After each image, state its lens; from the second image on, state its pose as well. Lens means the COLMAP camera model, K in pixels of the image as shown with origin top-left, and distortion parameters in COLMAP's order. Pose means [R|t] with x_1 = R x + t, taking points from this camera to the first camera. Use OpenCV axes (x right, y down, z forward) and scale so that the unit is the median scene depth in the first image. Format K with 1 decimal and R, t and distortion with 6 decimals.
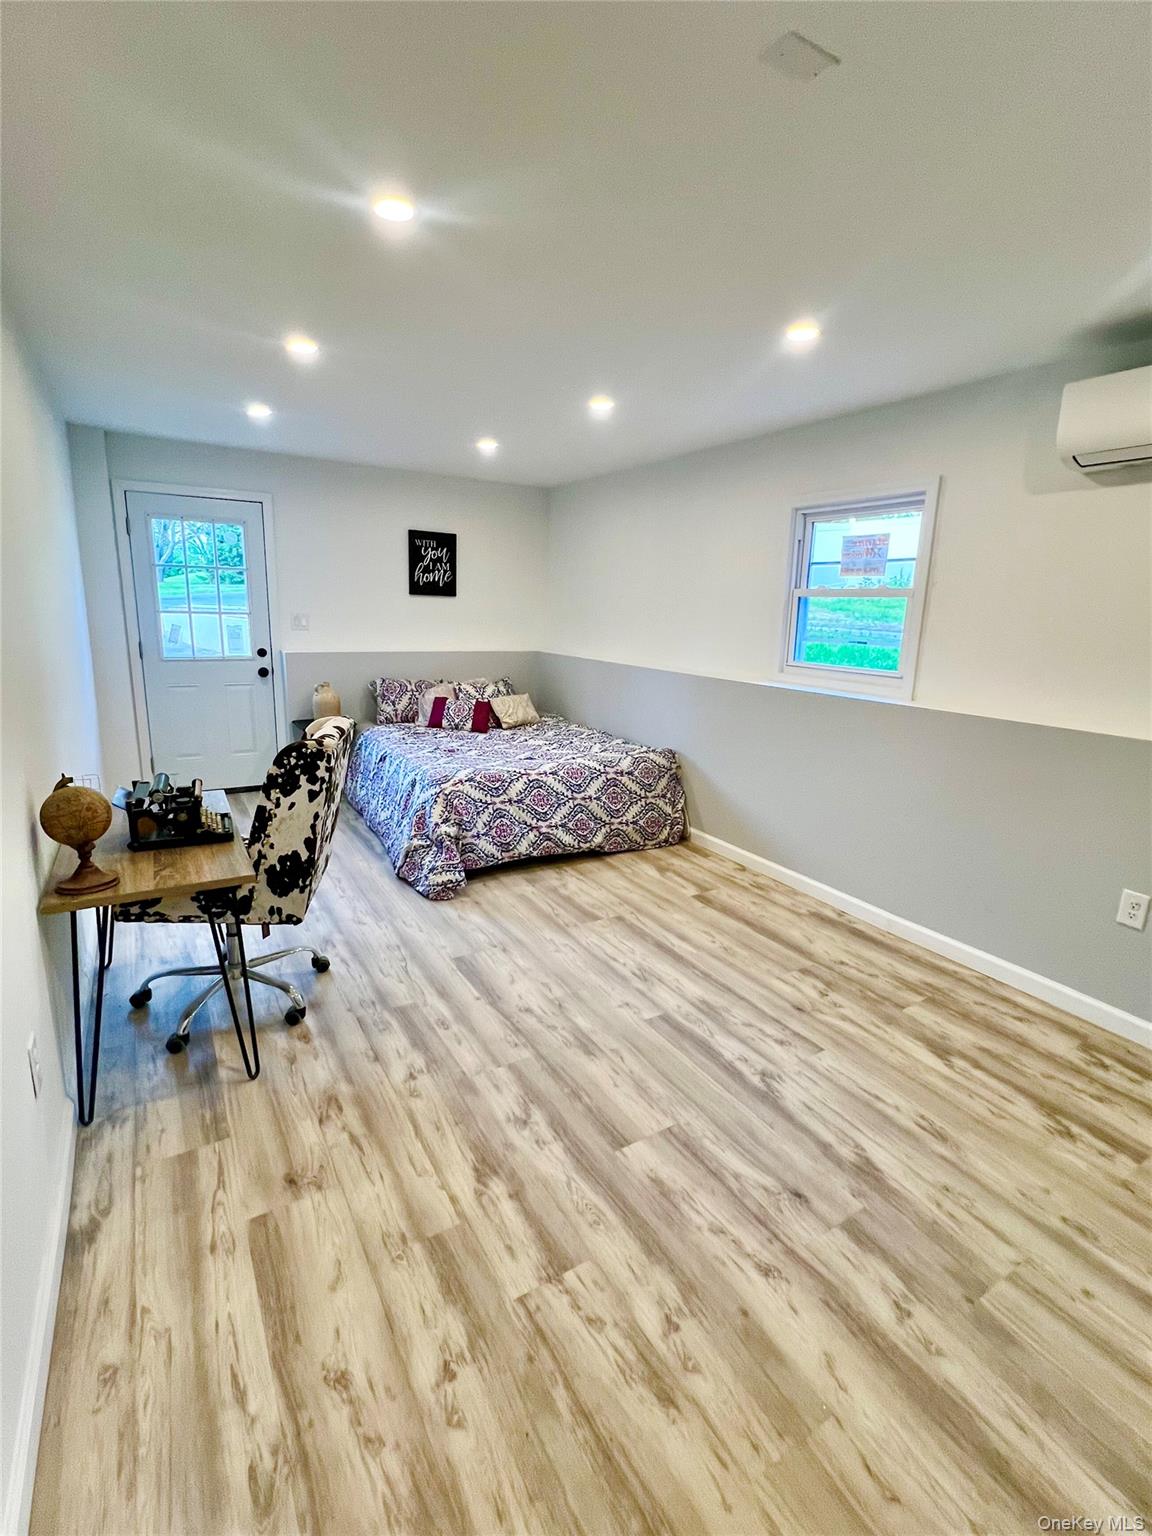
lens RADIAL K [[721.3, 0, 581.3], [0, 721.3, 769.3], [0, 0, 1]] dist [-0.002347, 0.001829]
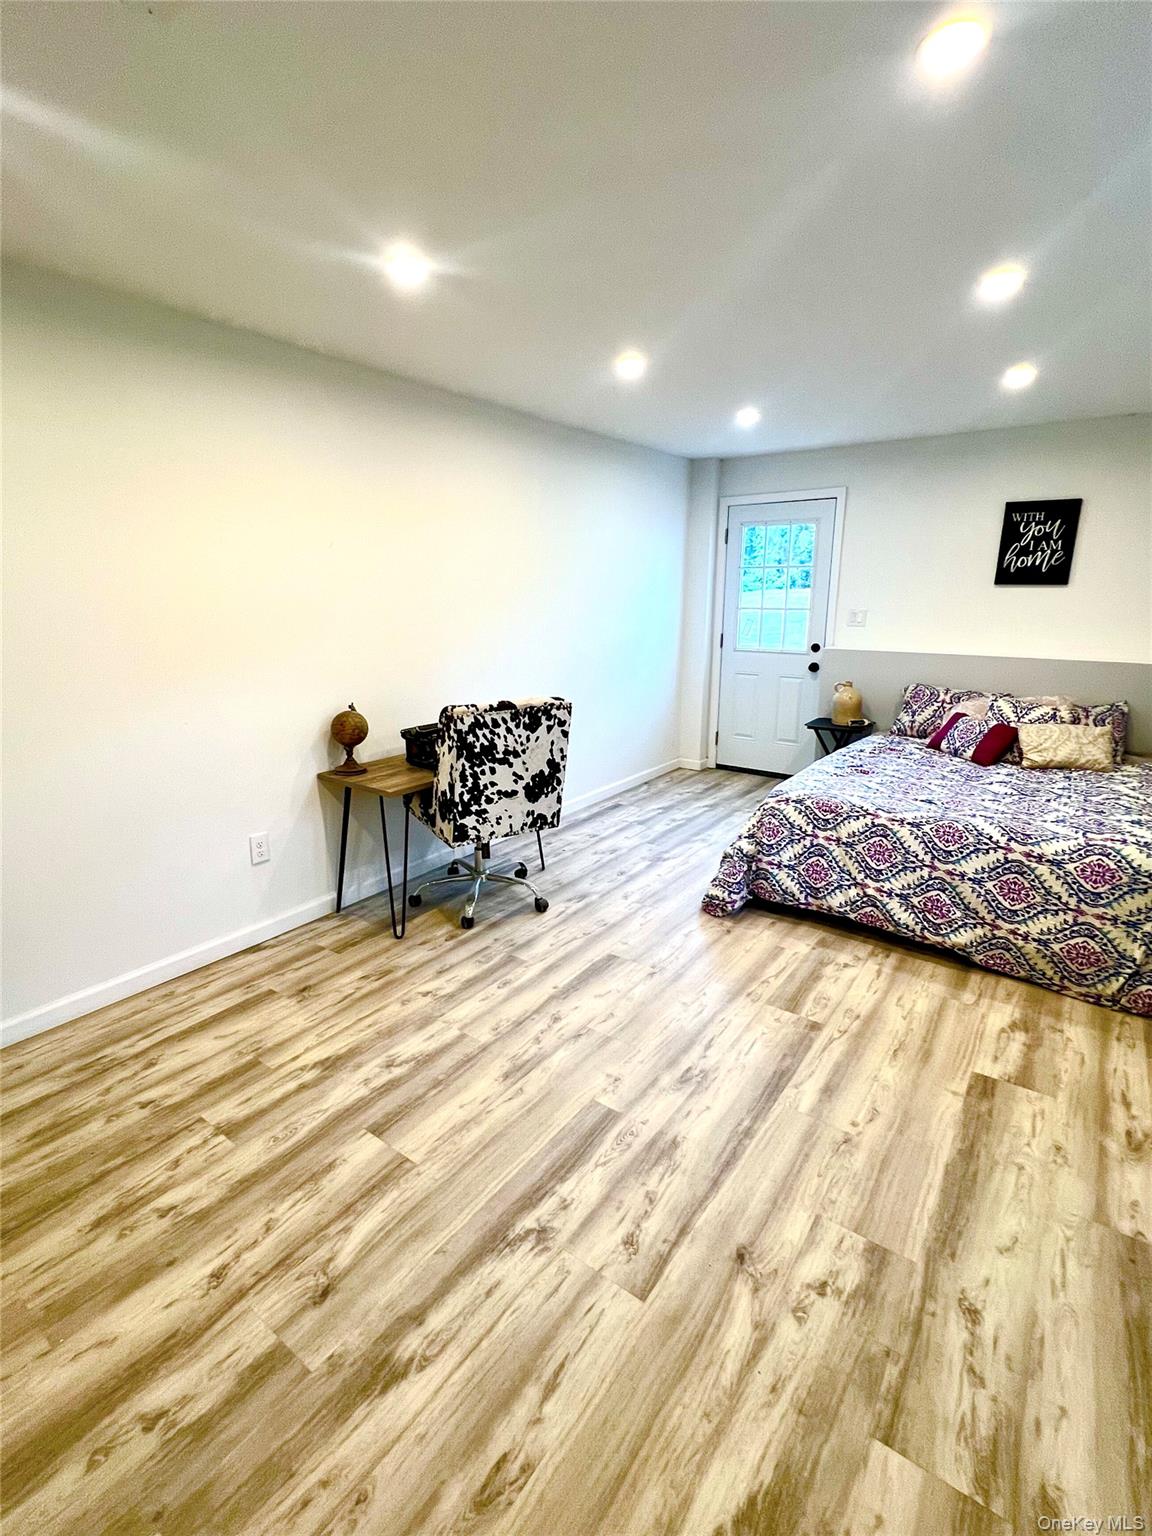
lens RADIAL K [[721.3, 0, 581.3], [0, 721.3, 769.3], [0, 0, 1]] dist [-0.002347, 0.001829]
pose [[0.370643, 0.194039, -0.908280, 0.598465], [-0.194595, 0.972451, 0.128339, -0.094488], [0.908161, 0.129179, 0.398192, 0.488018]]
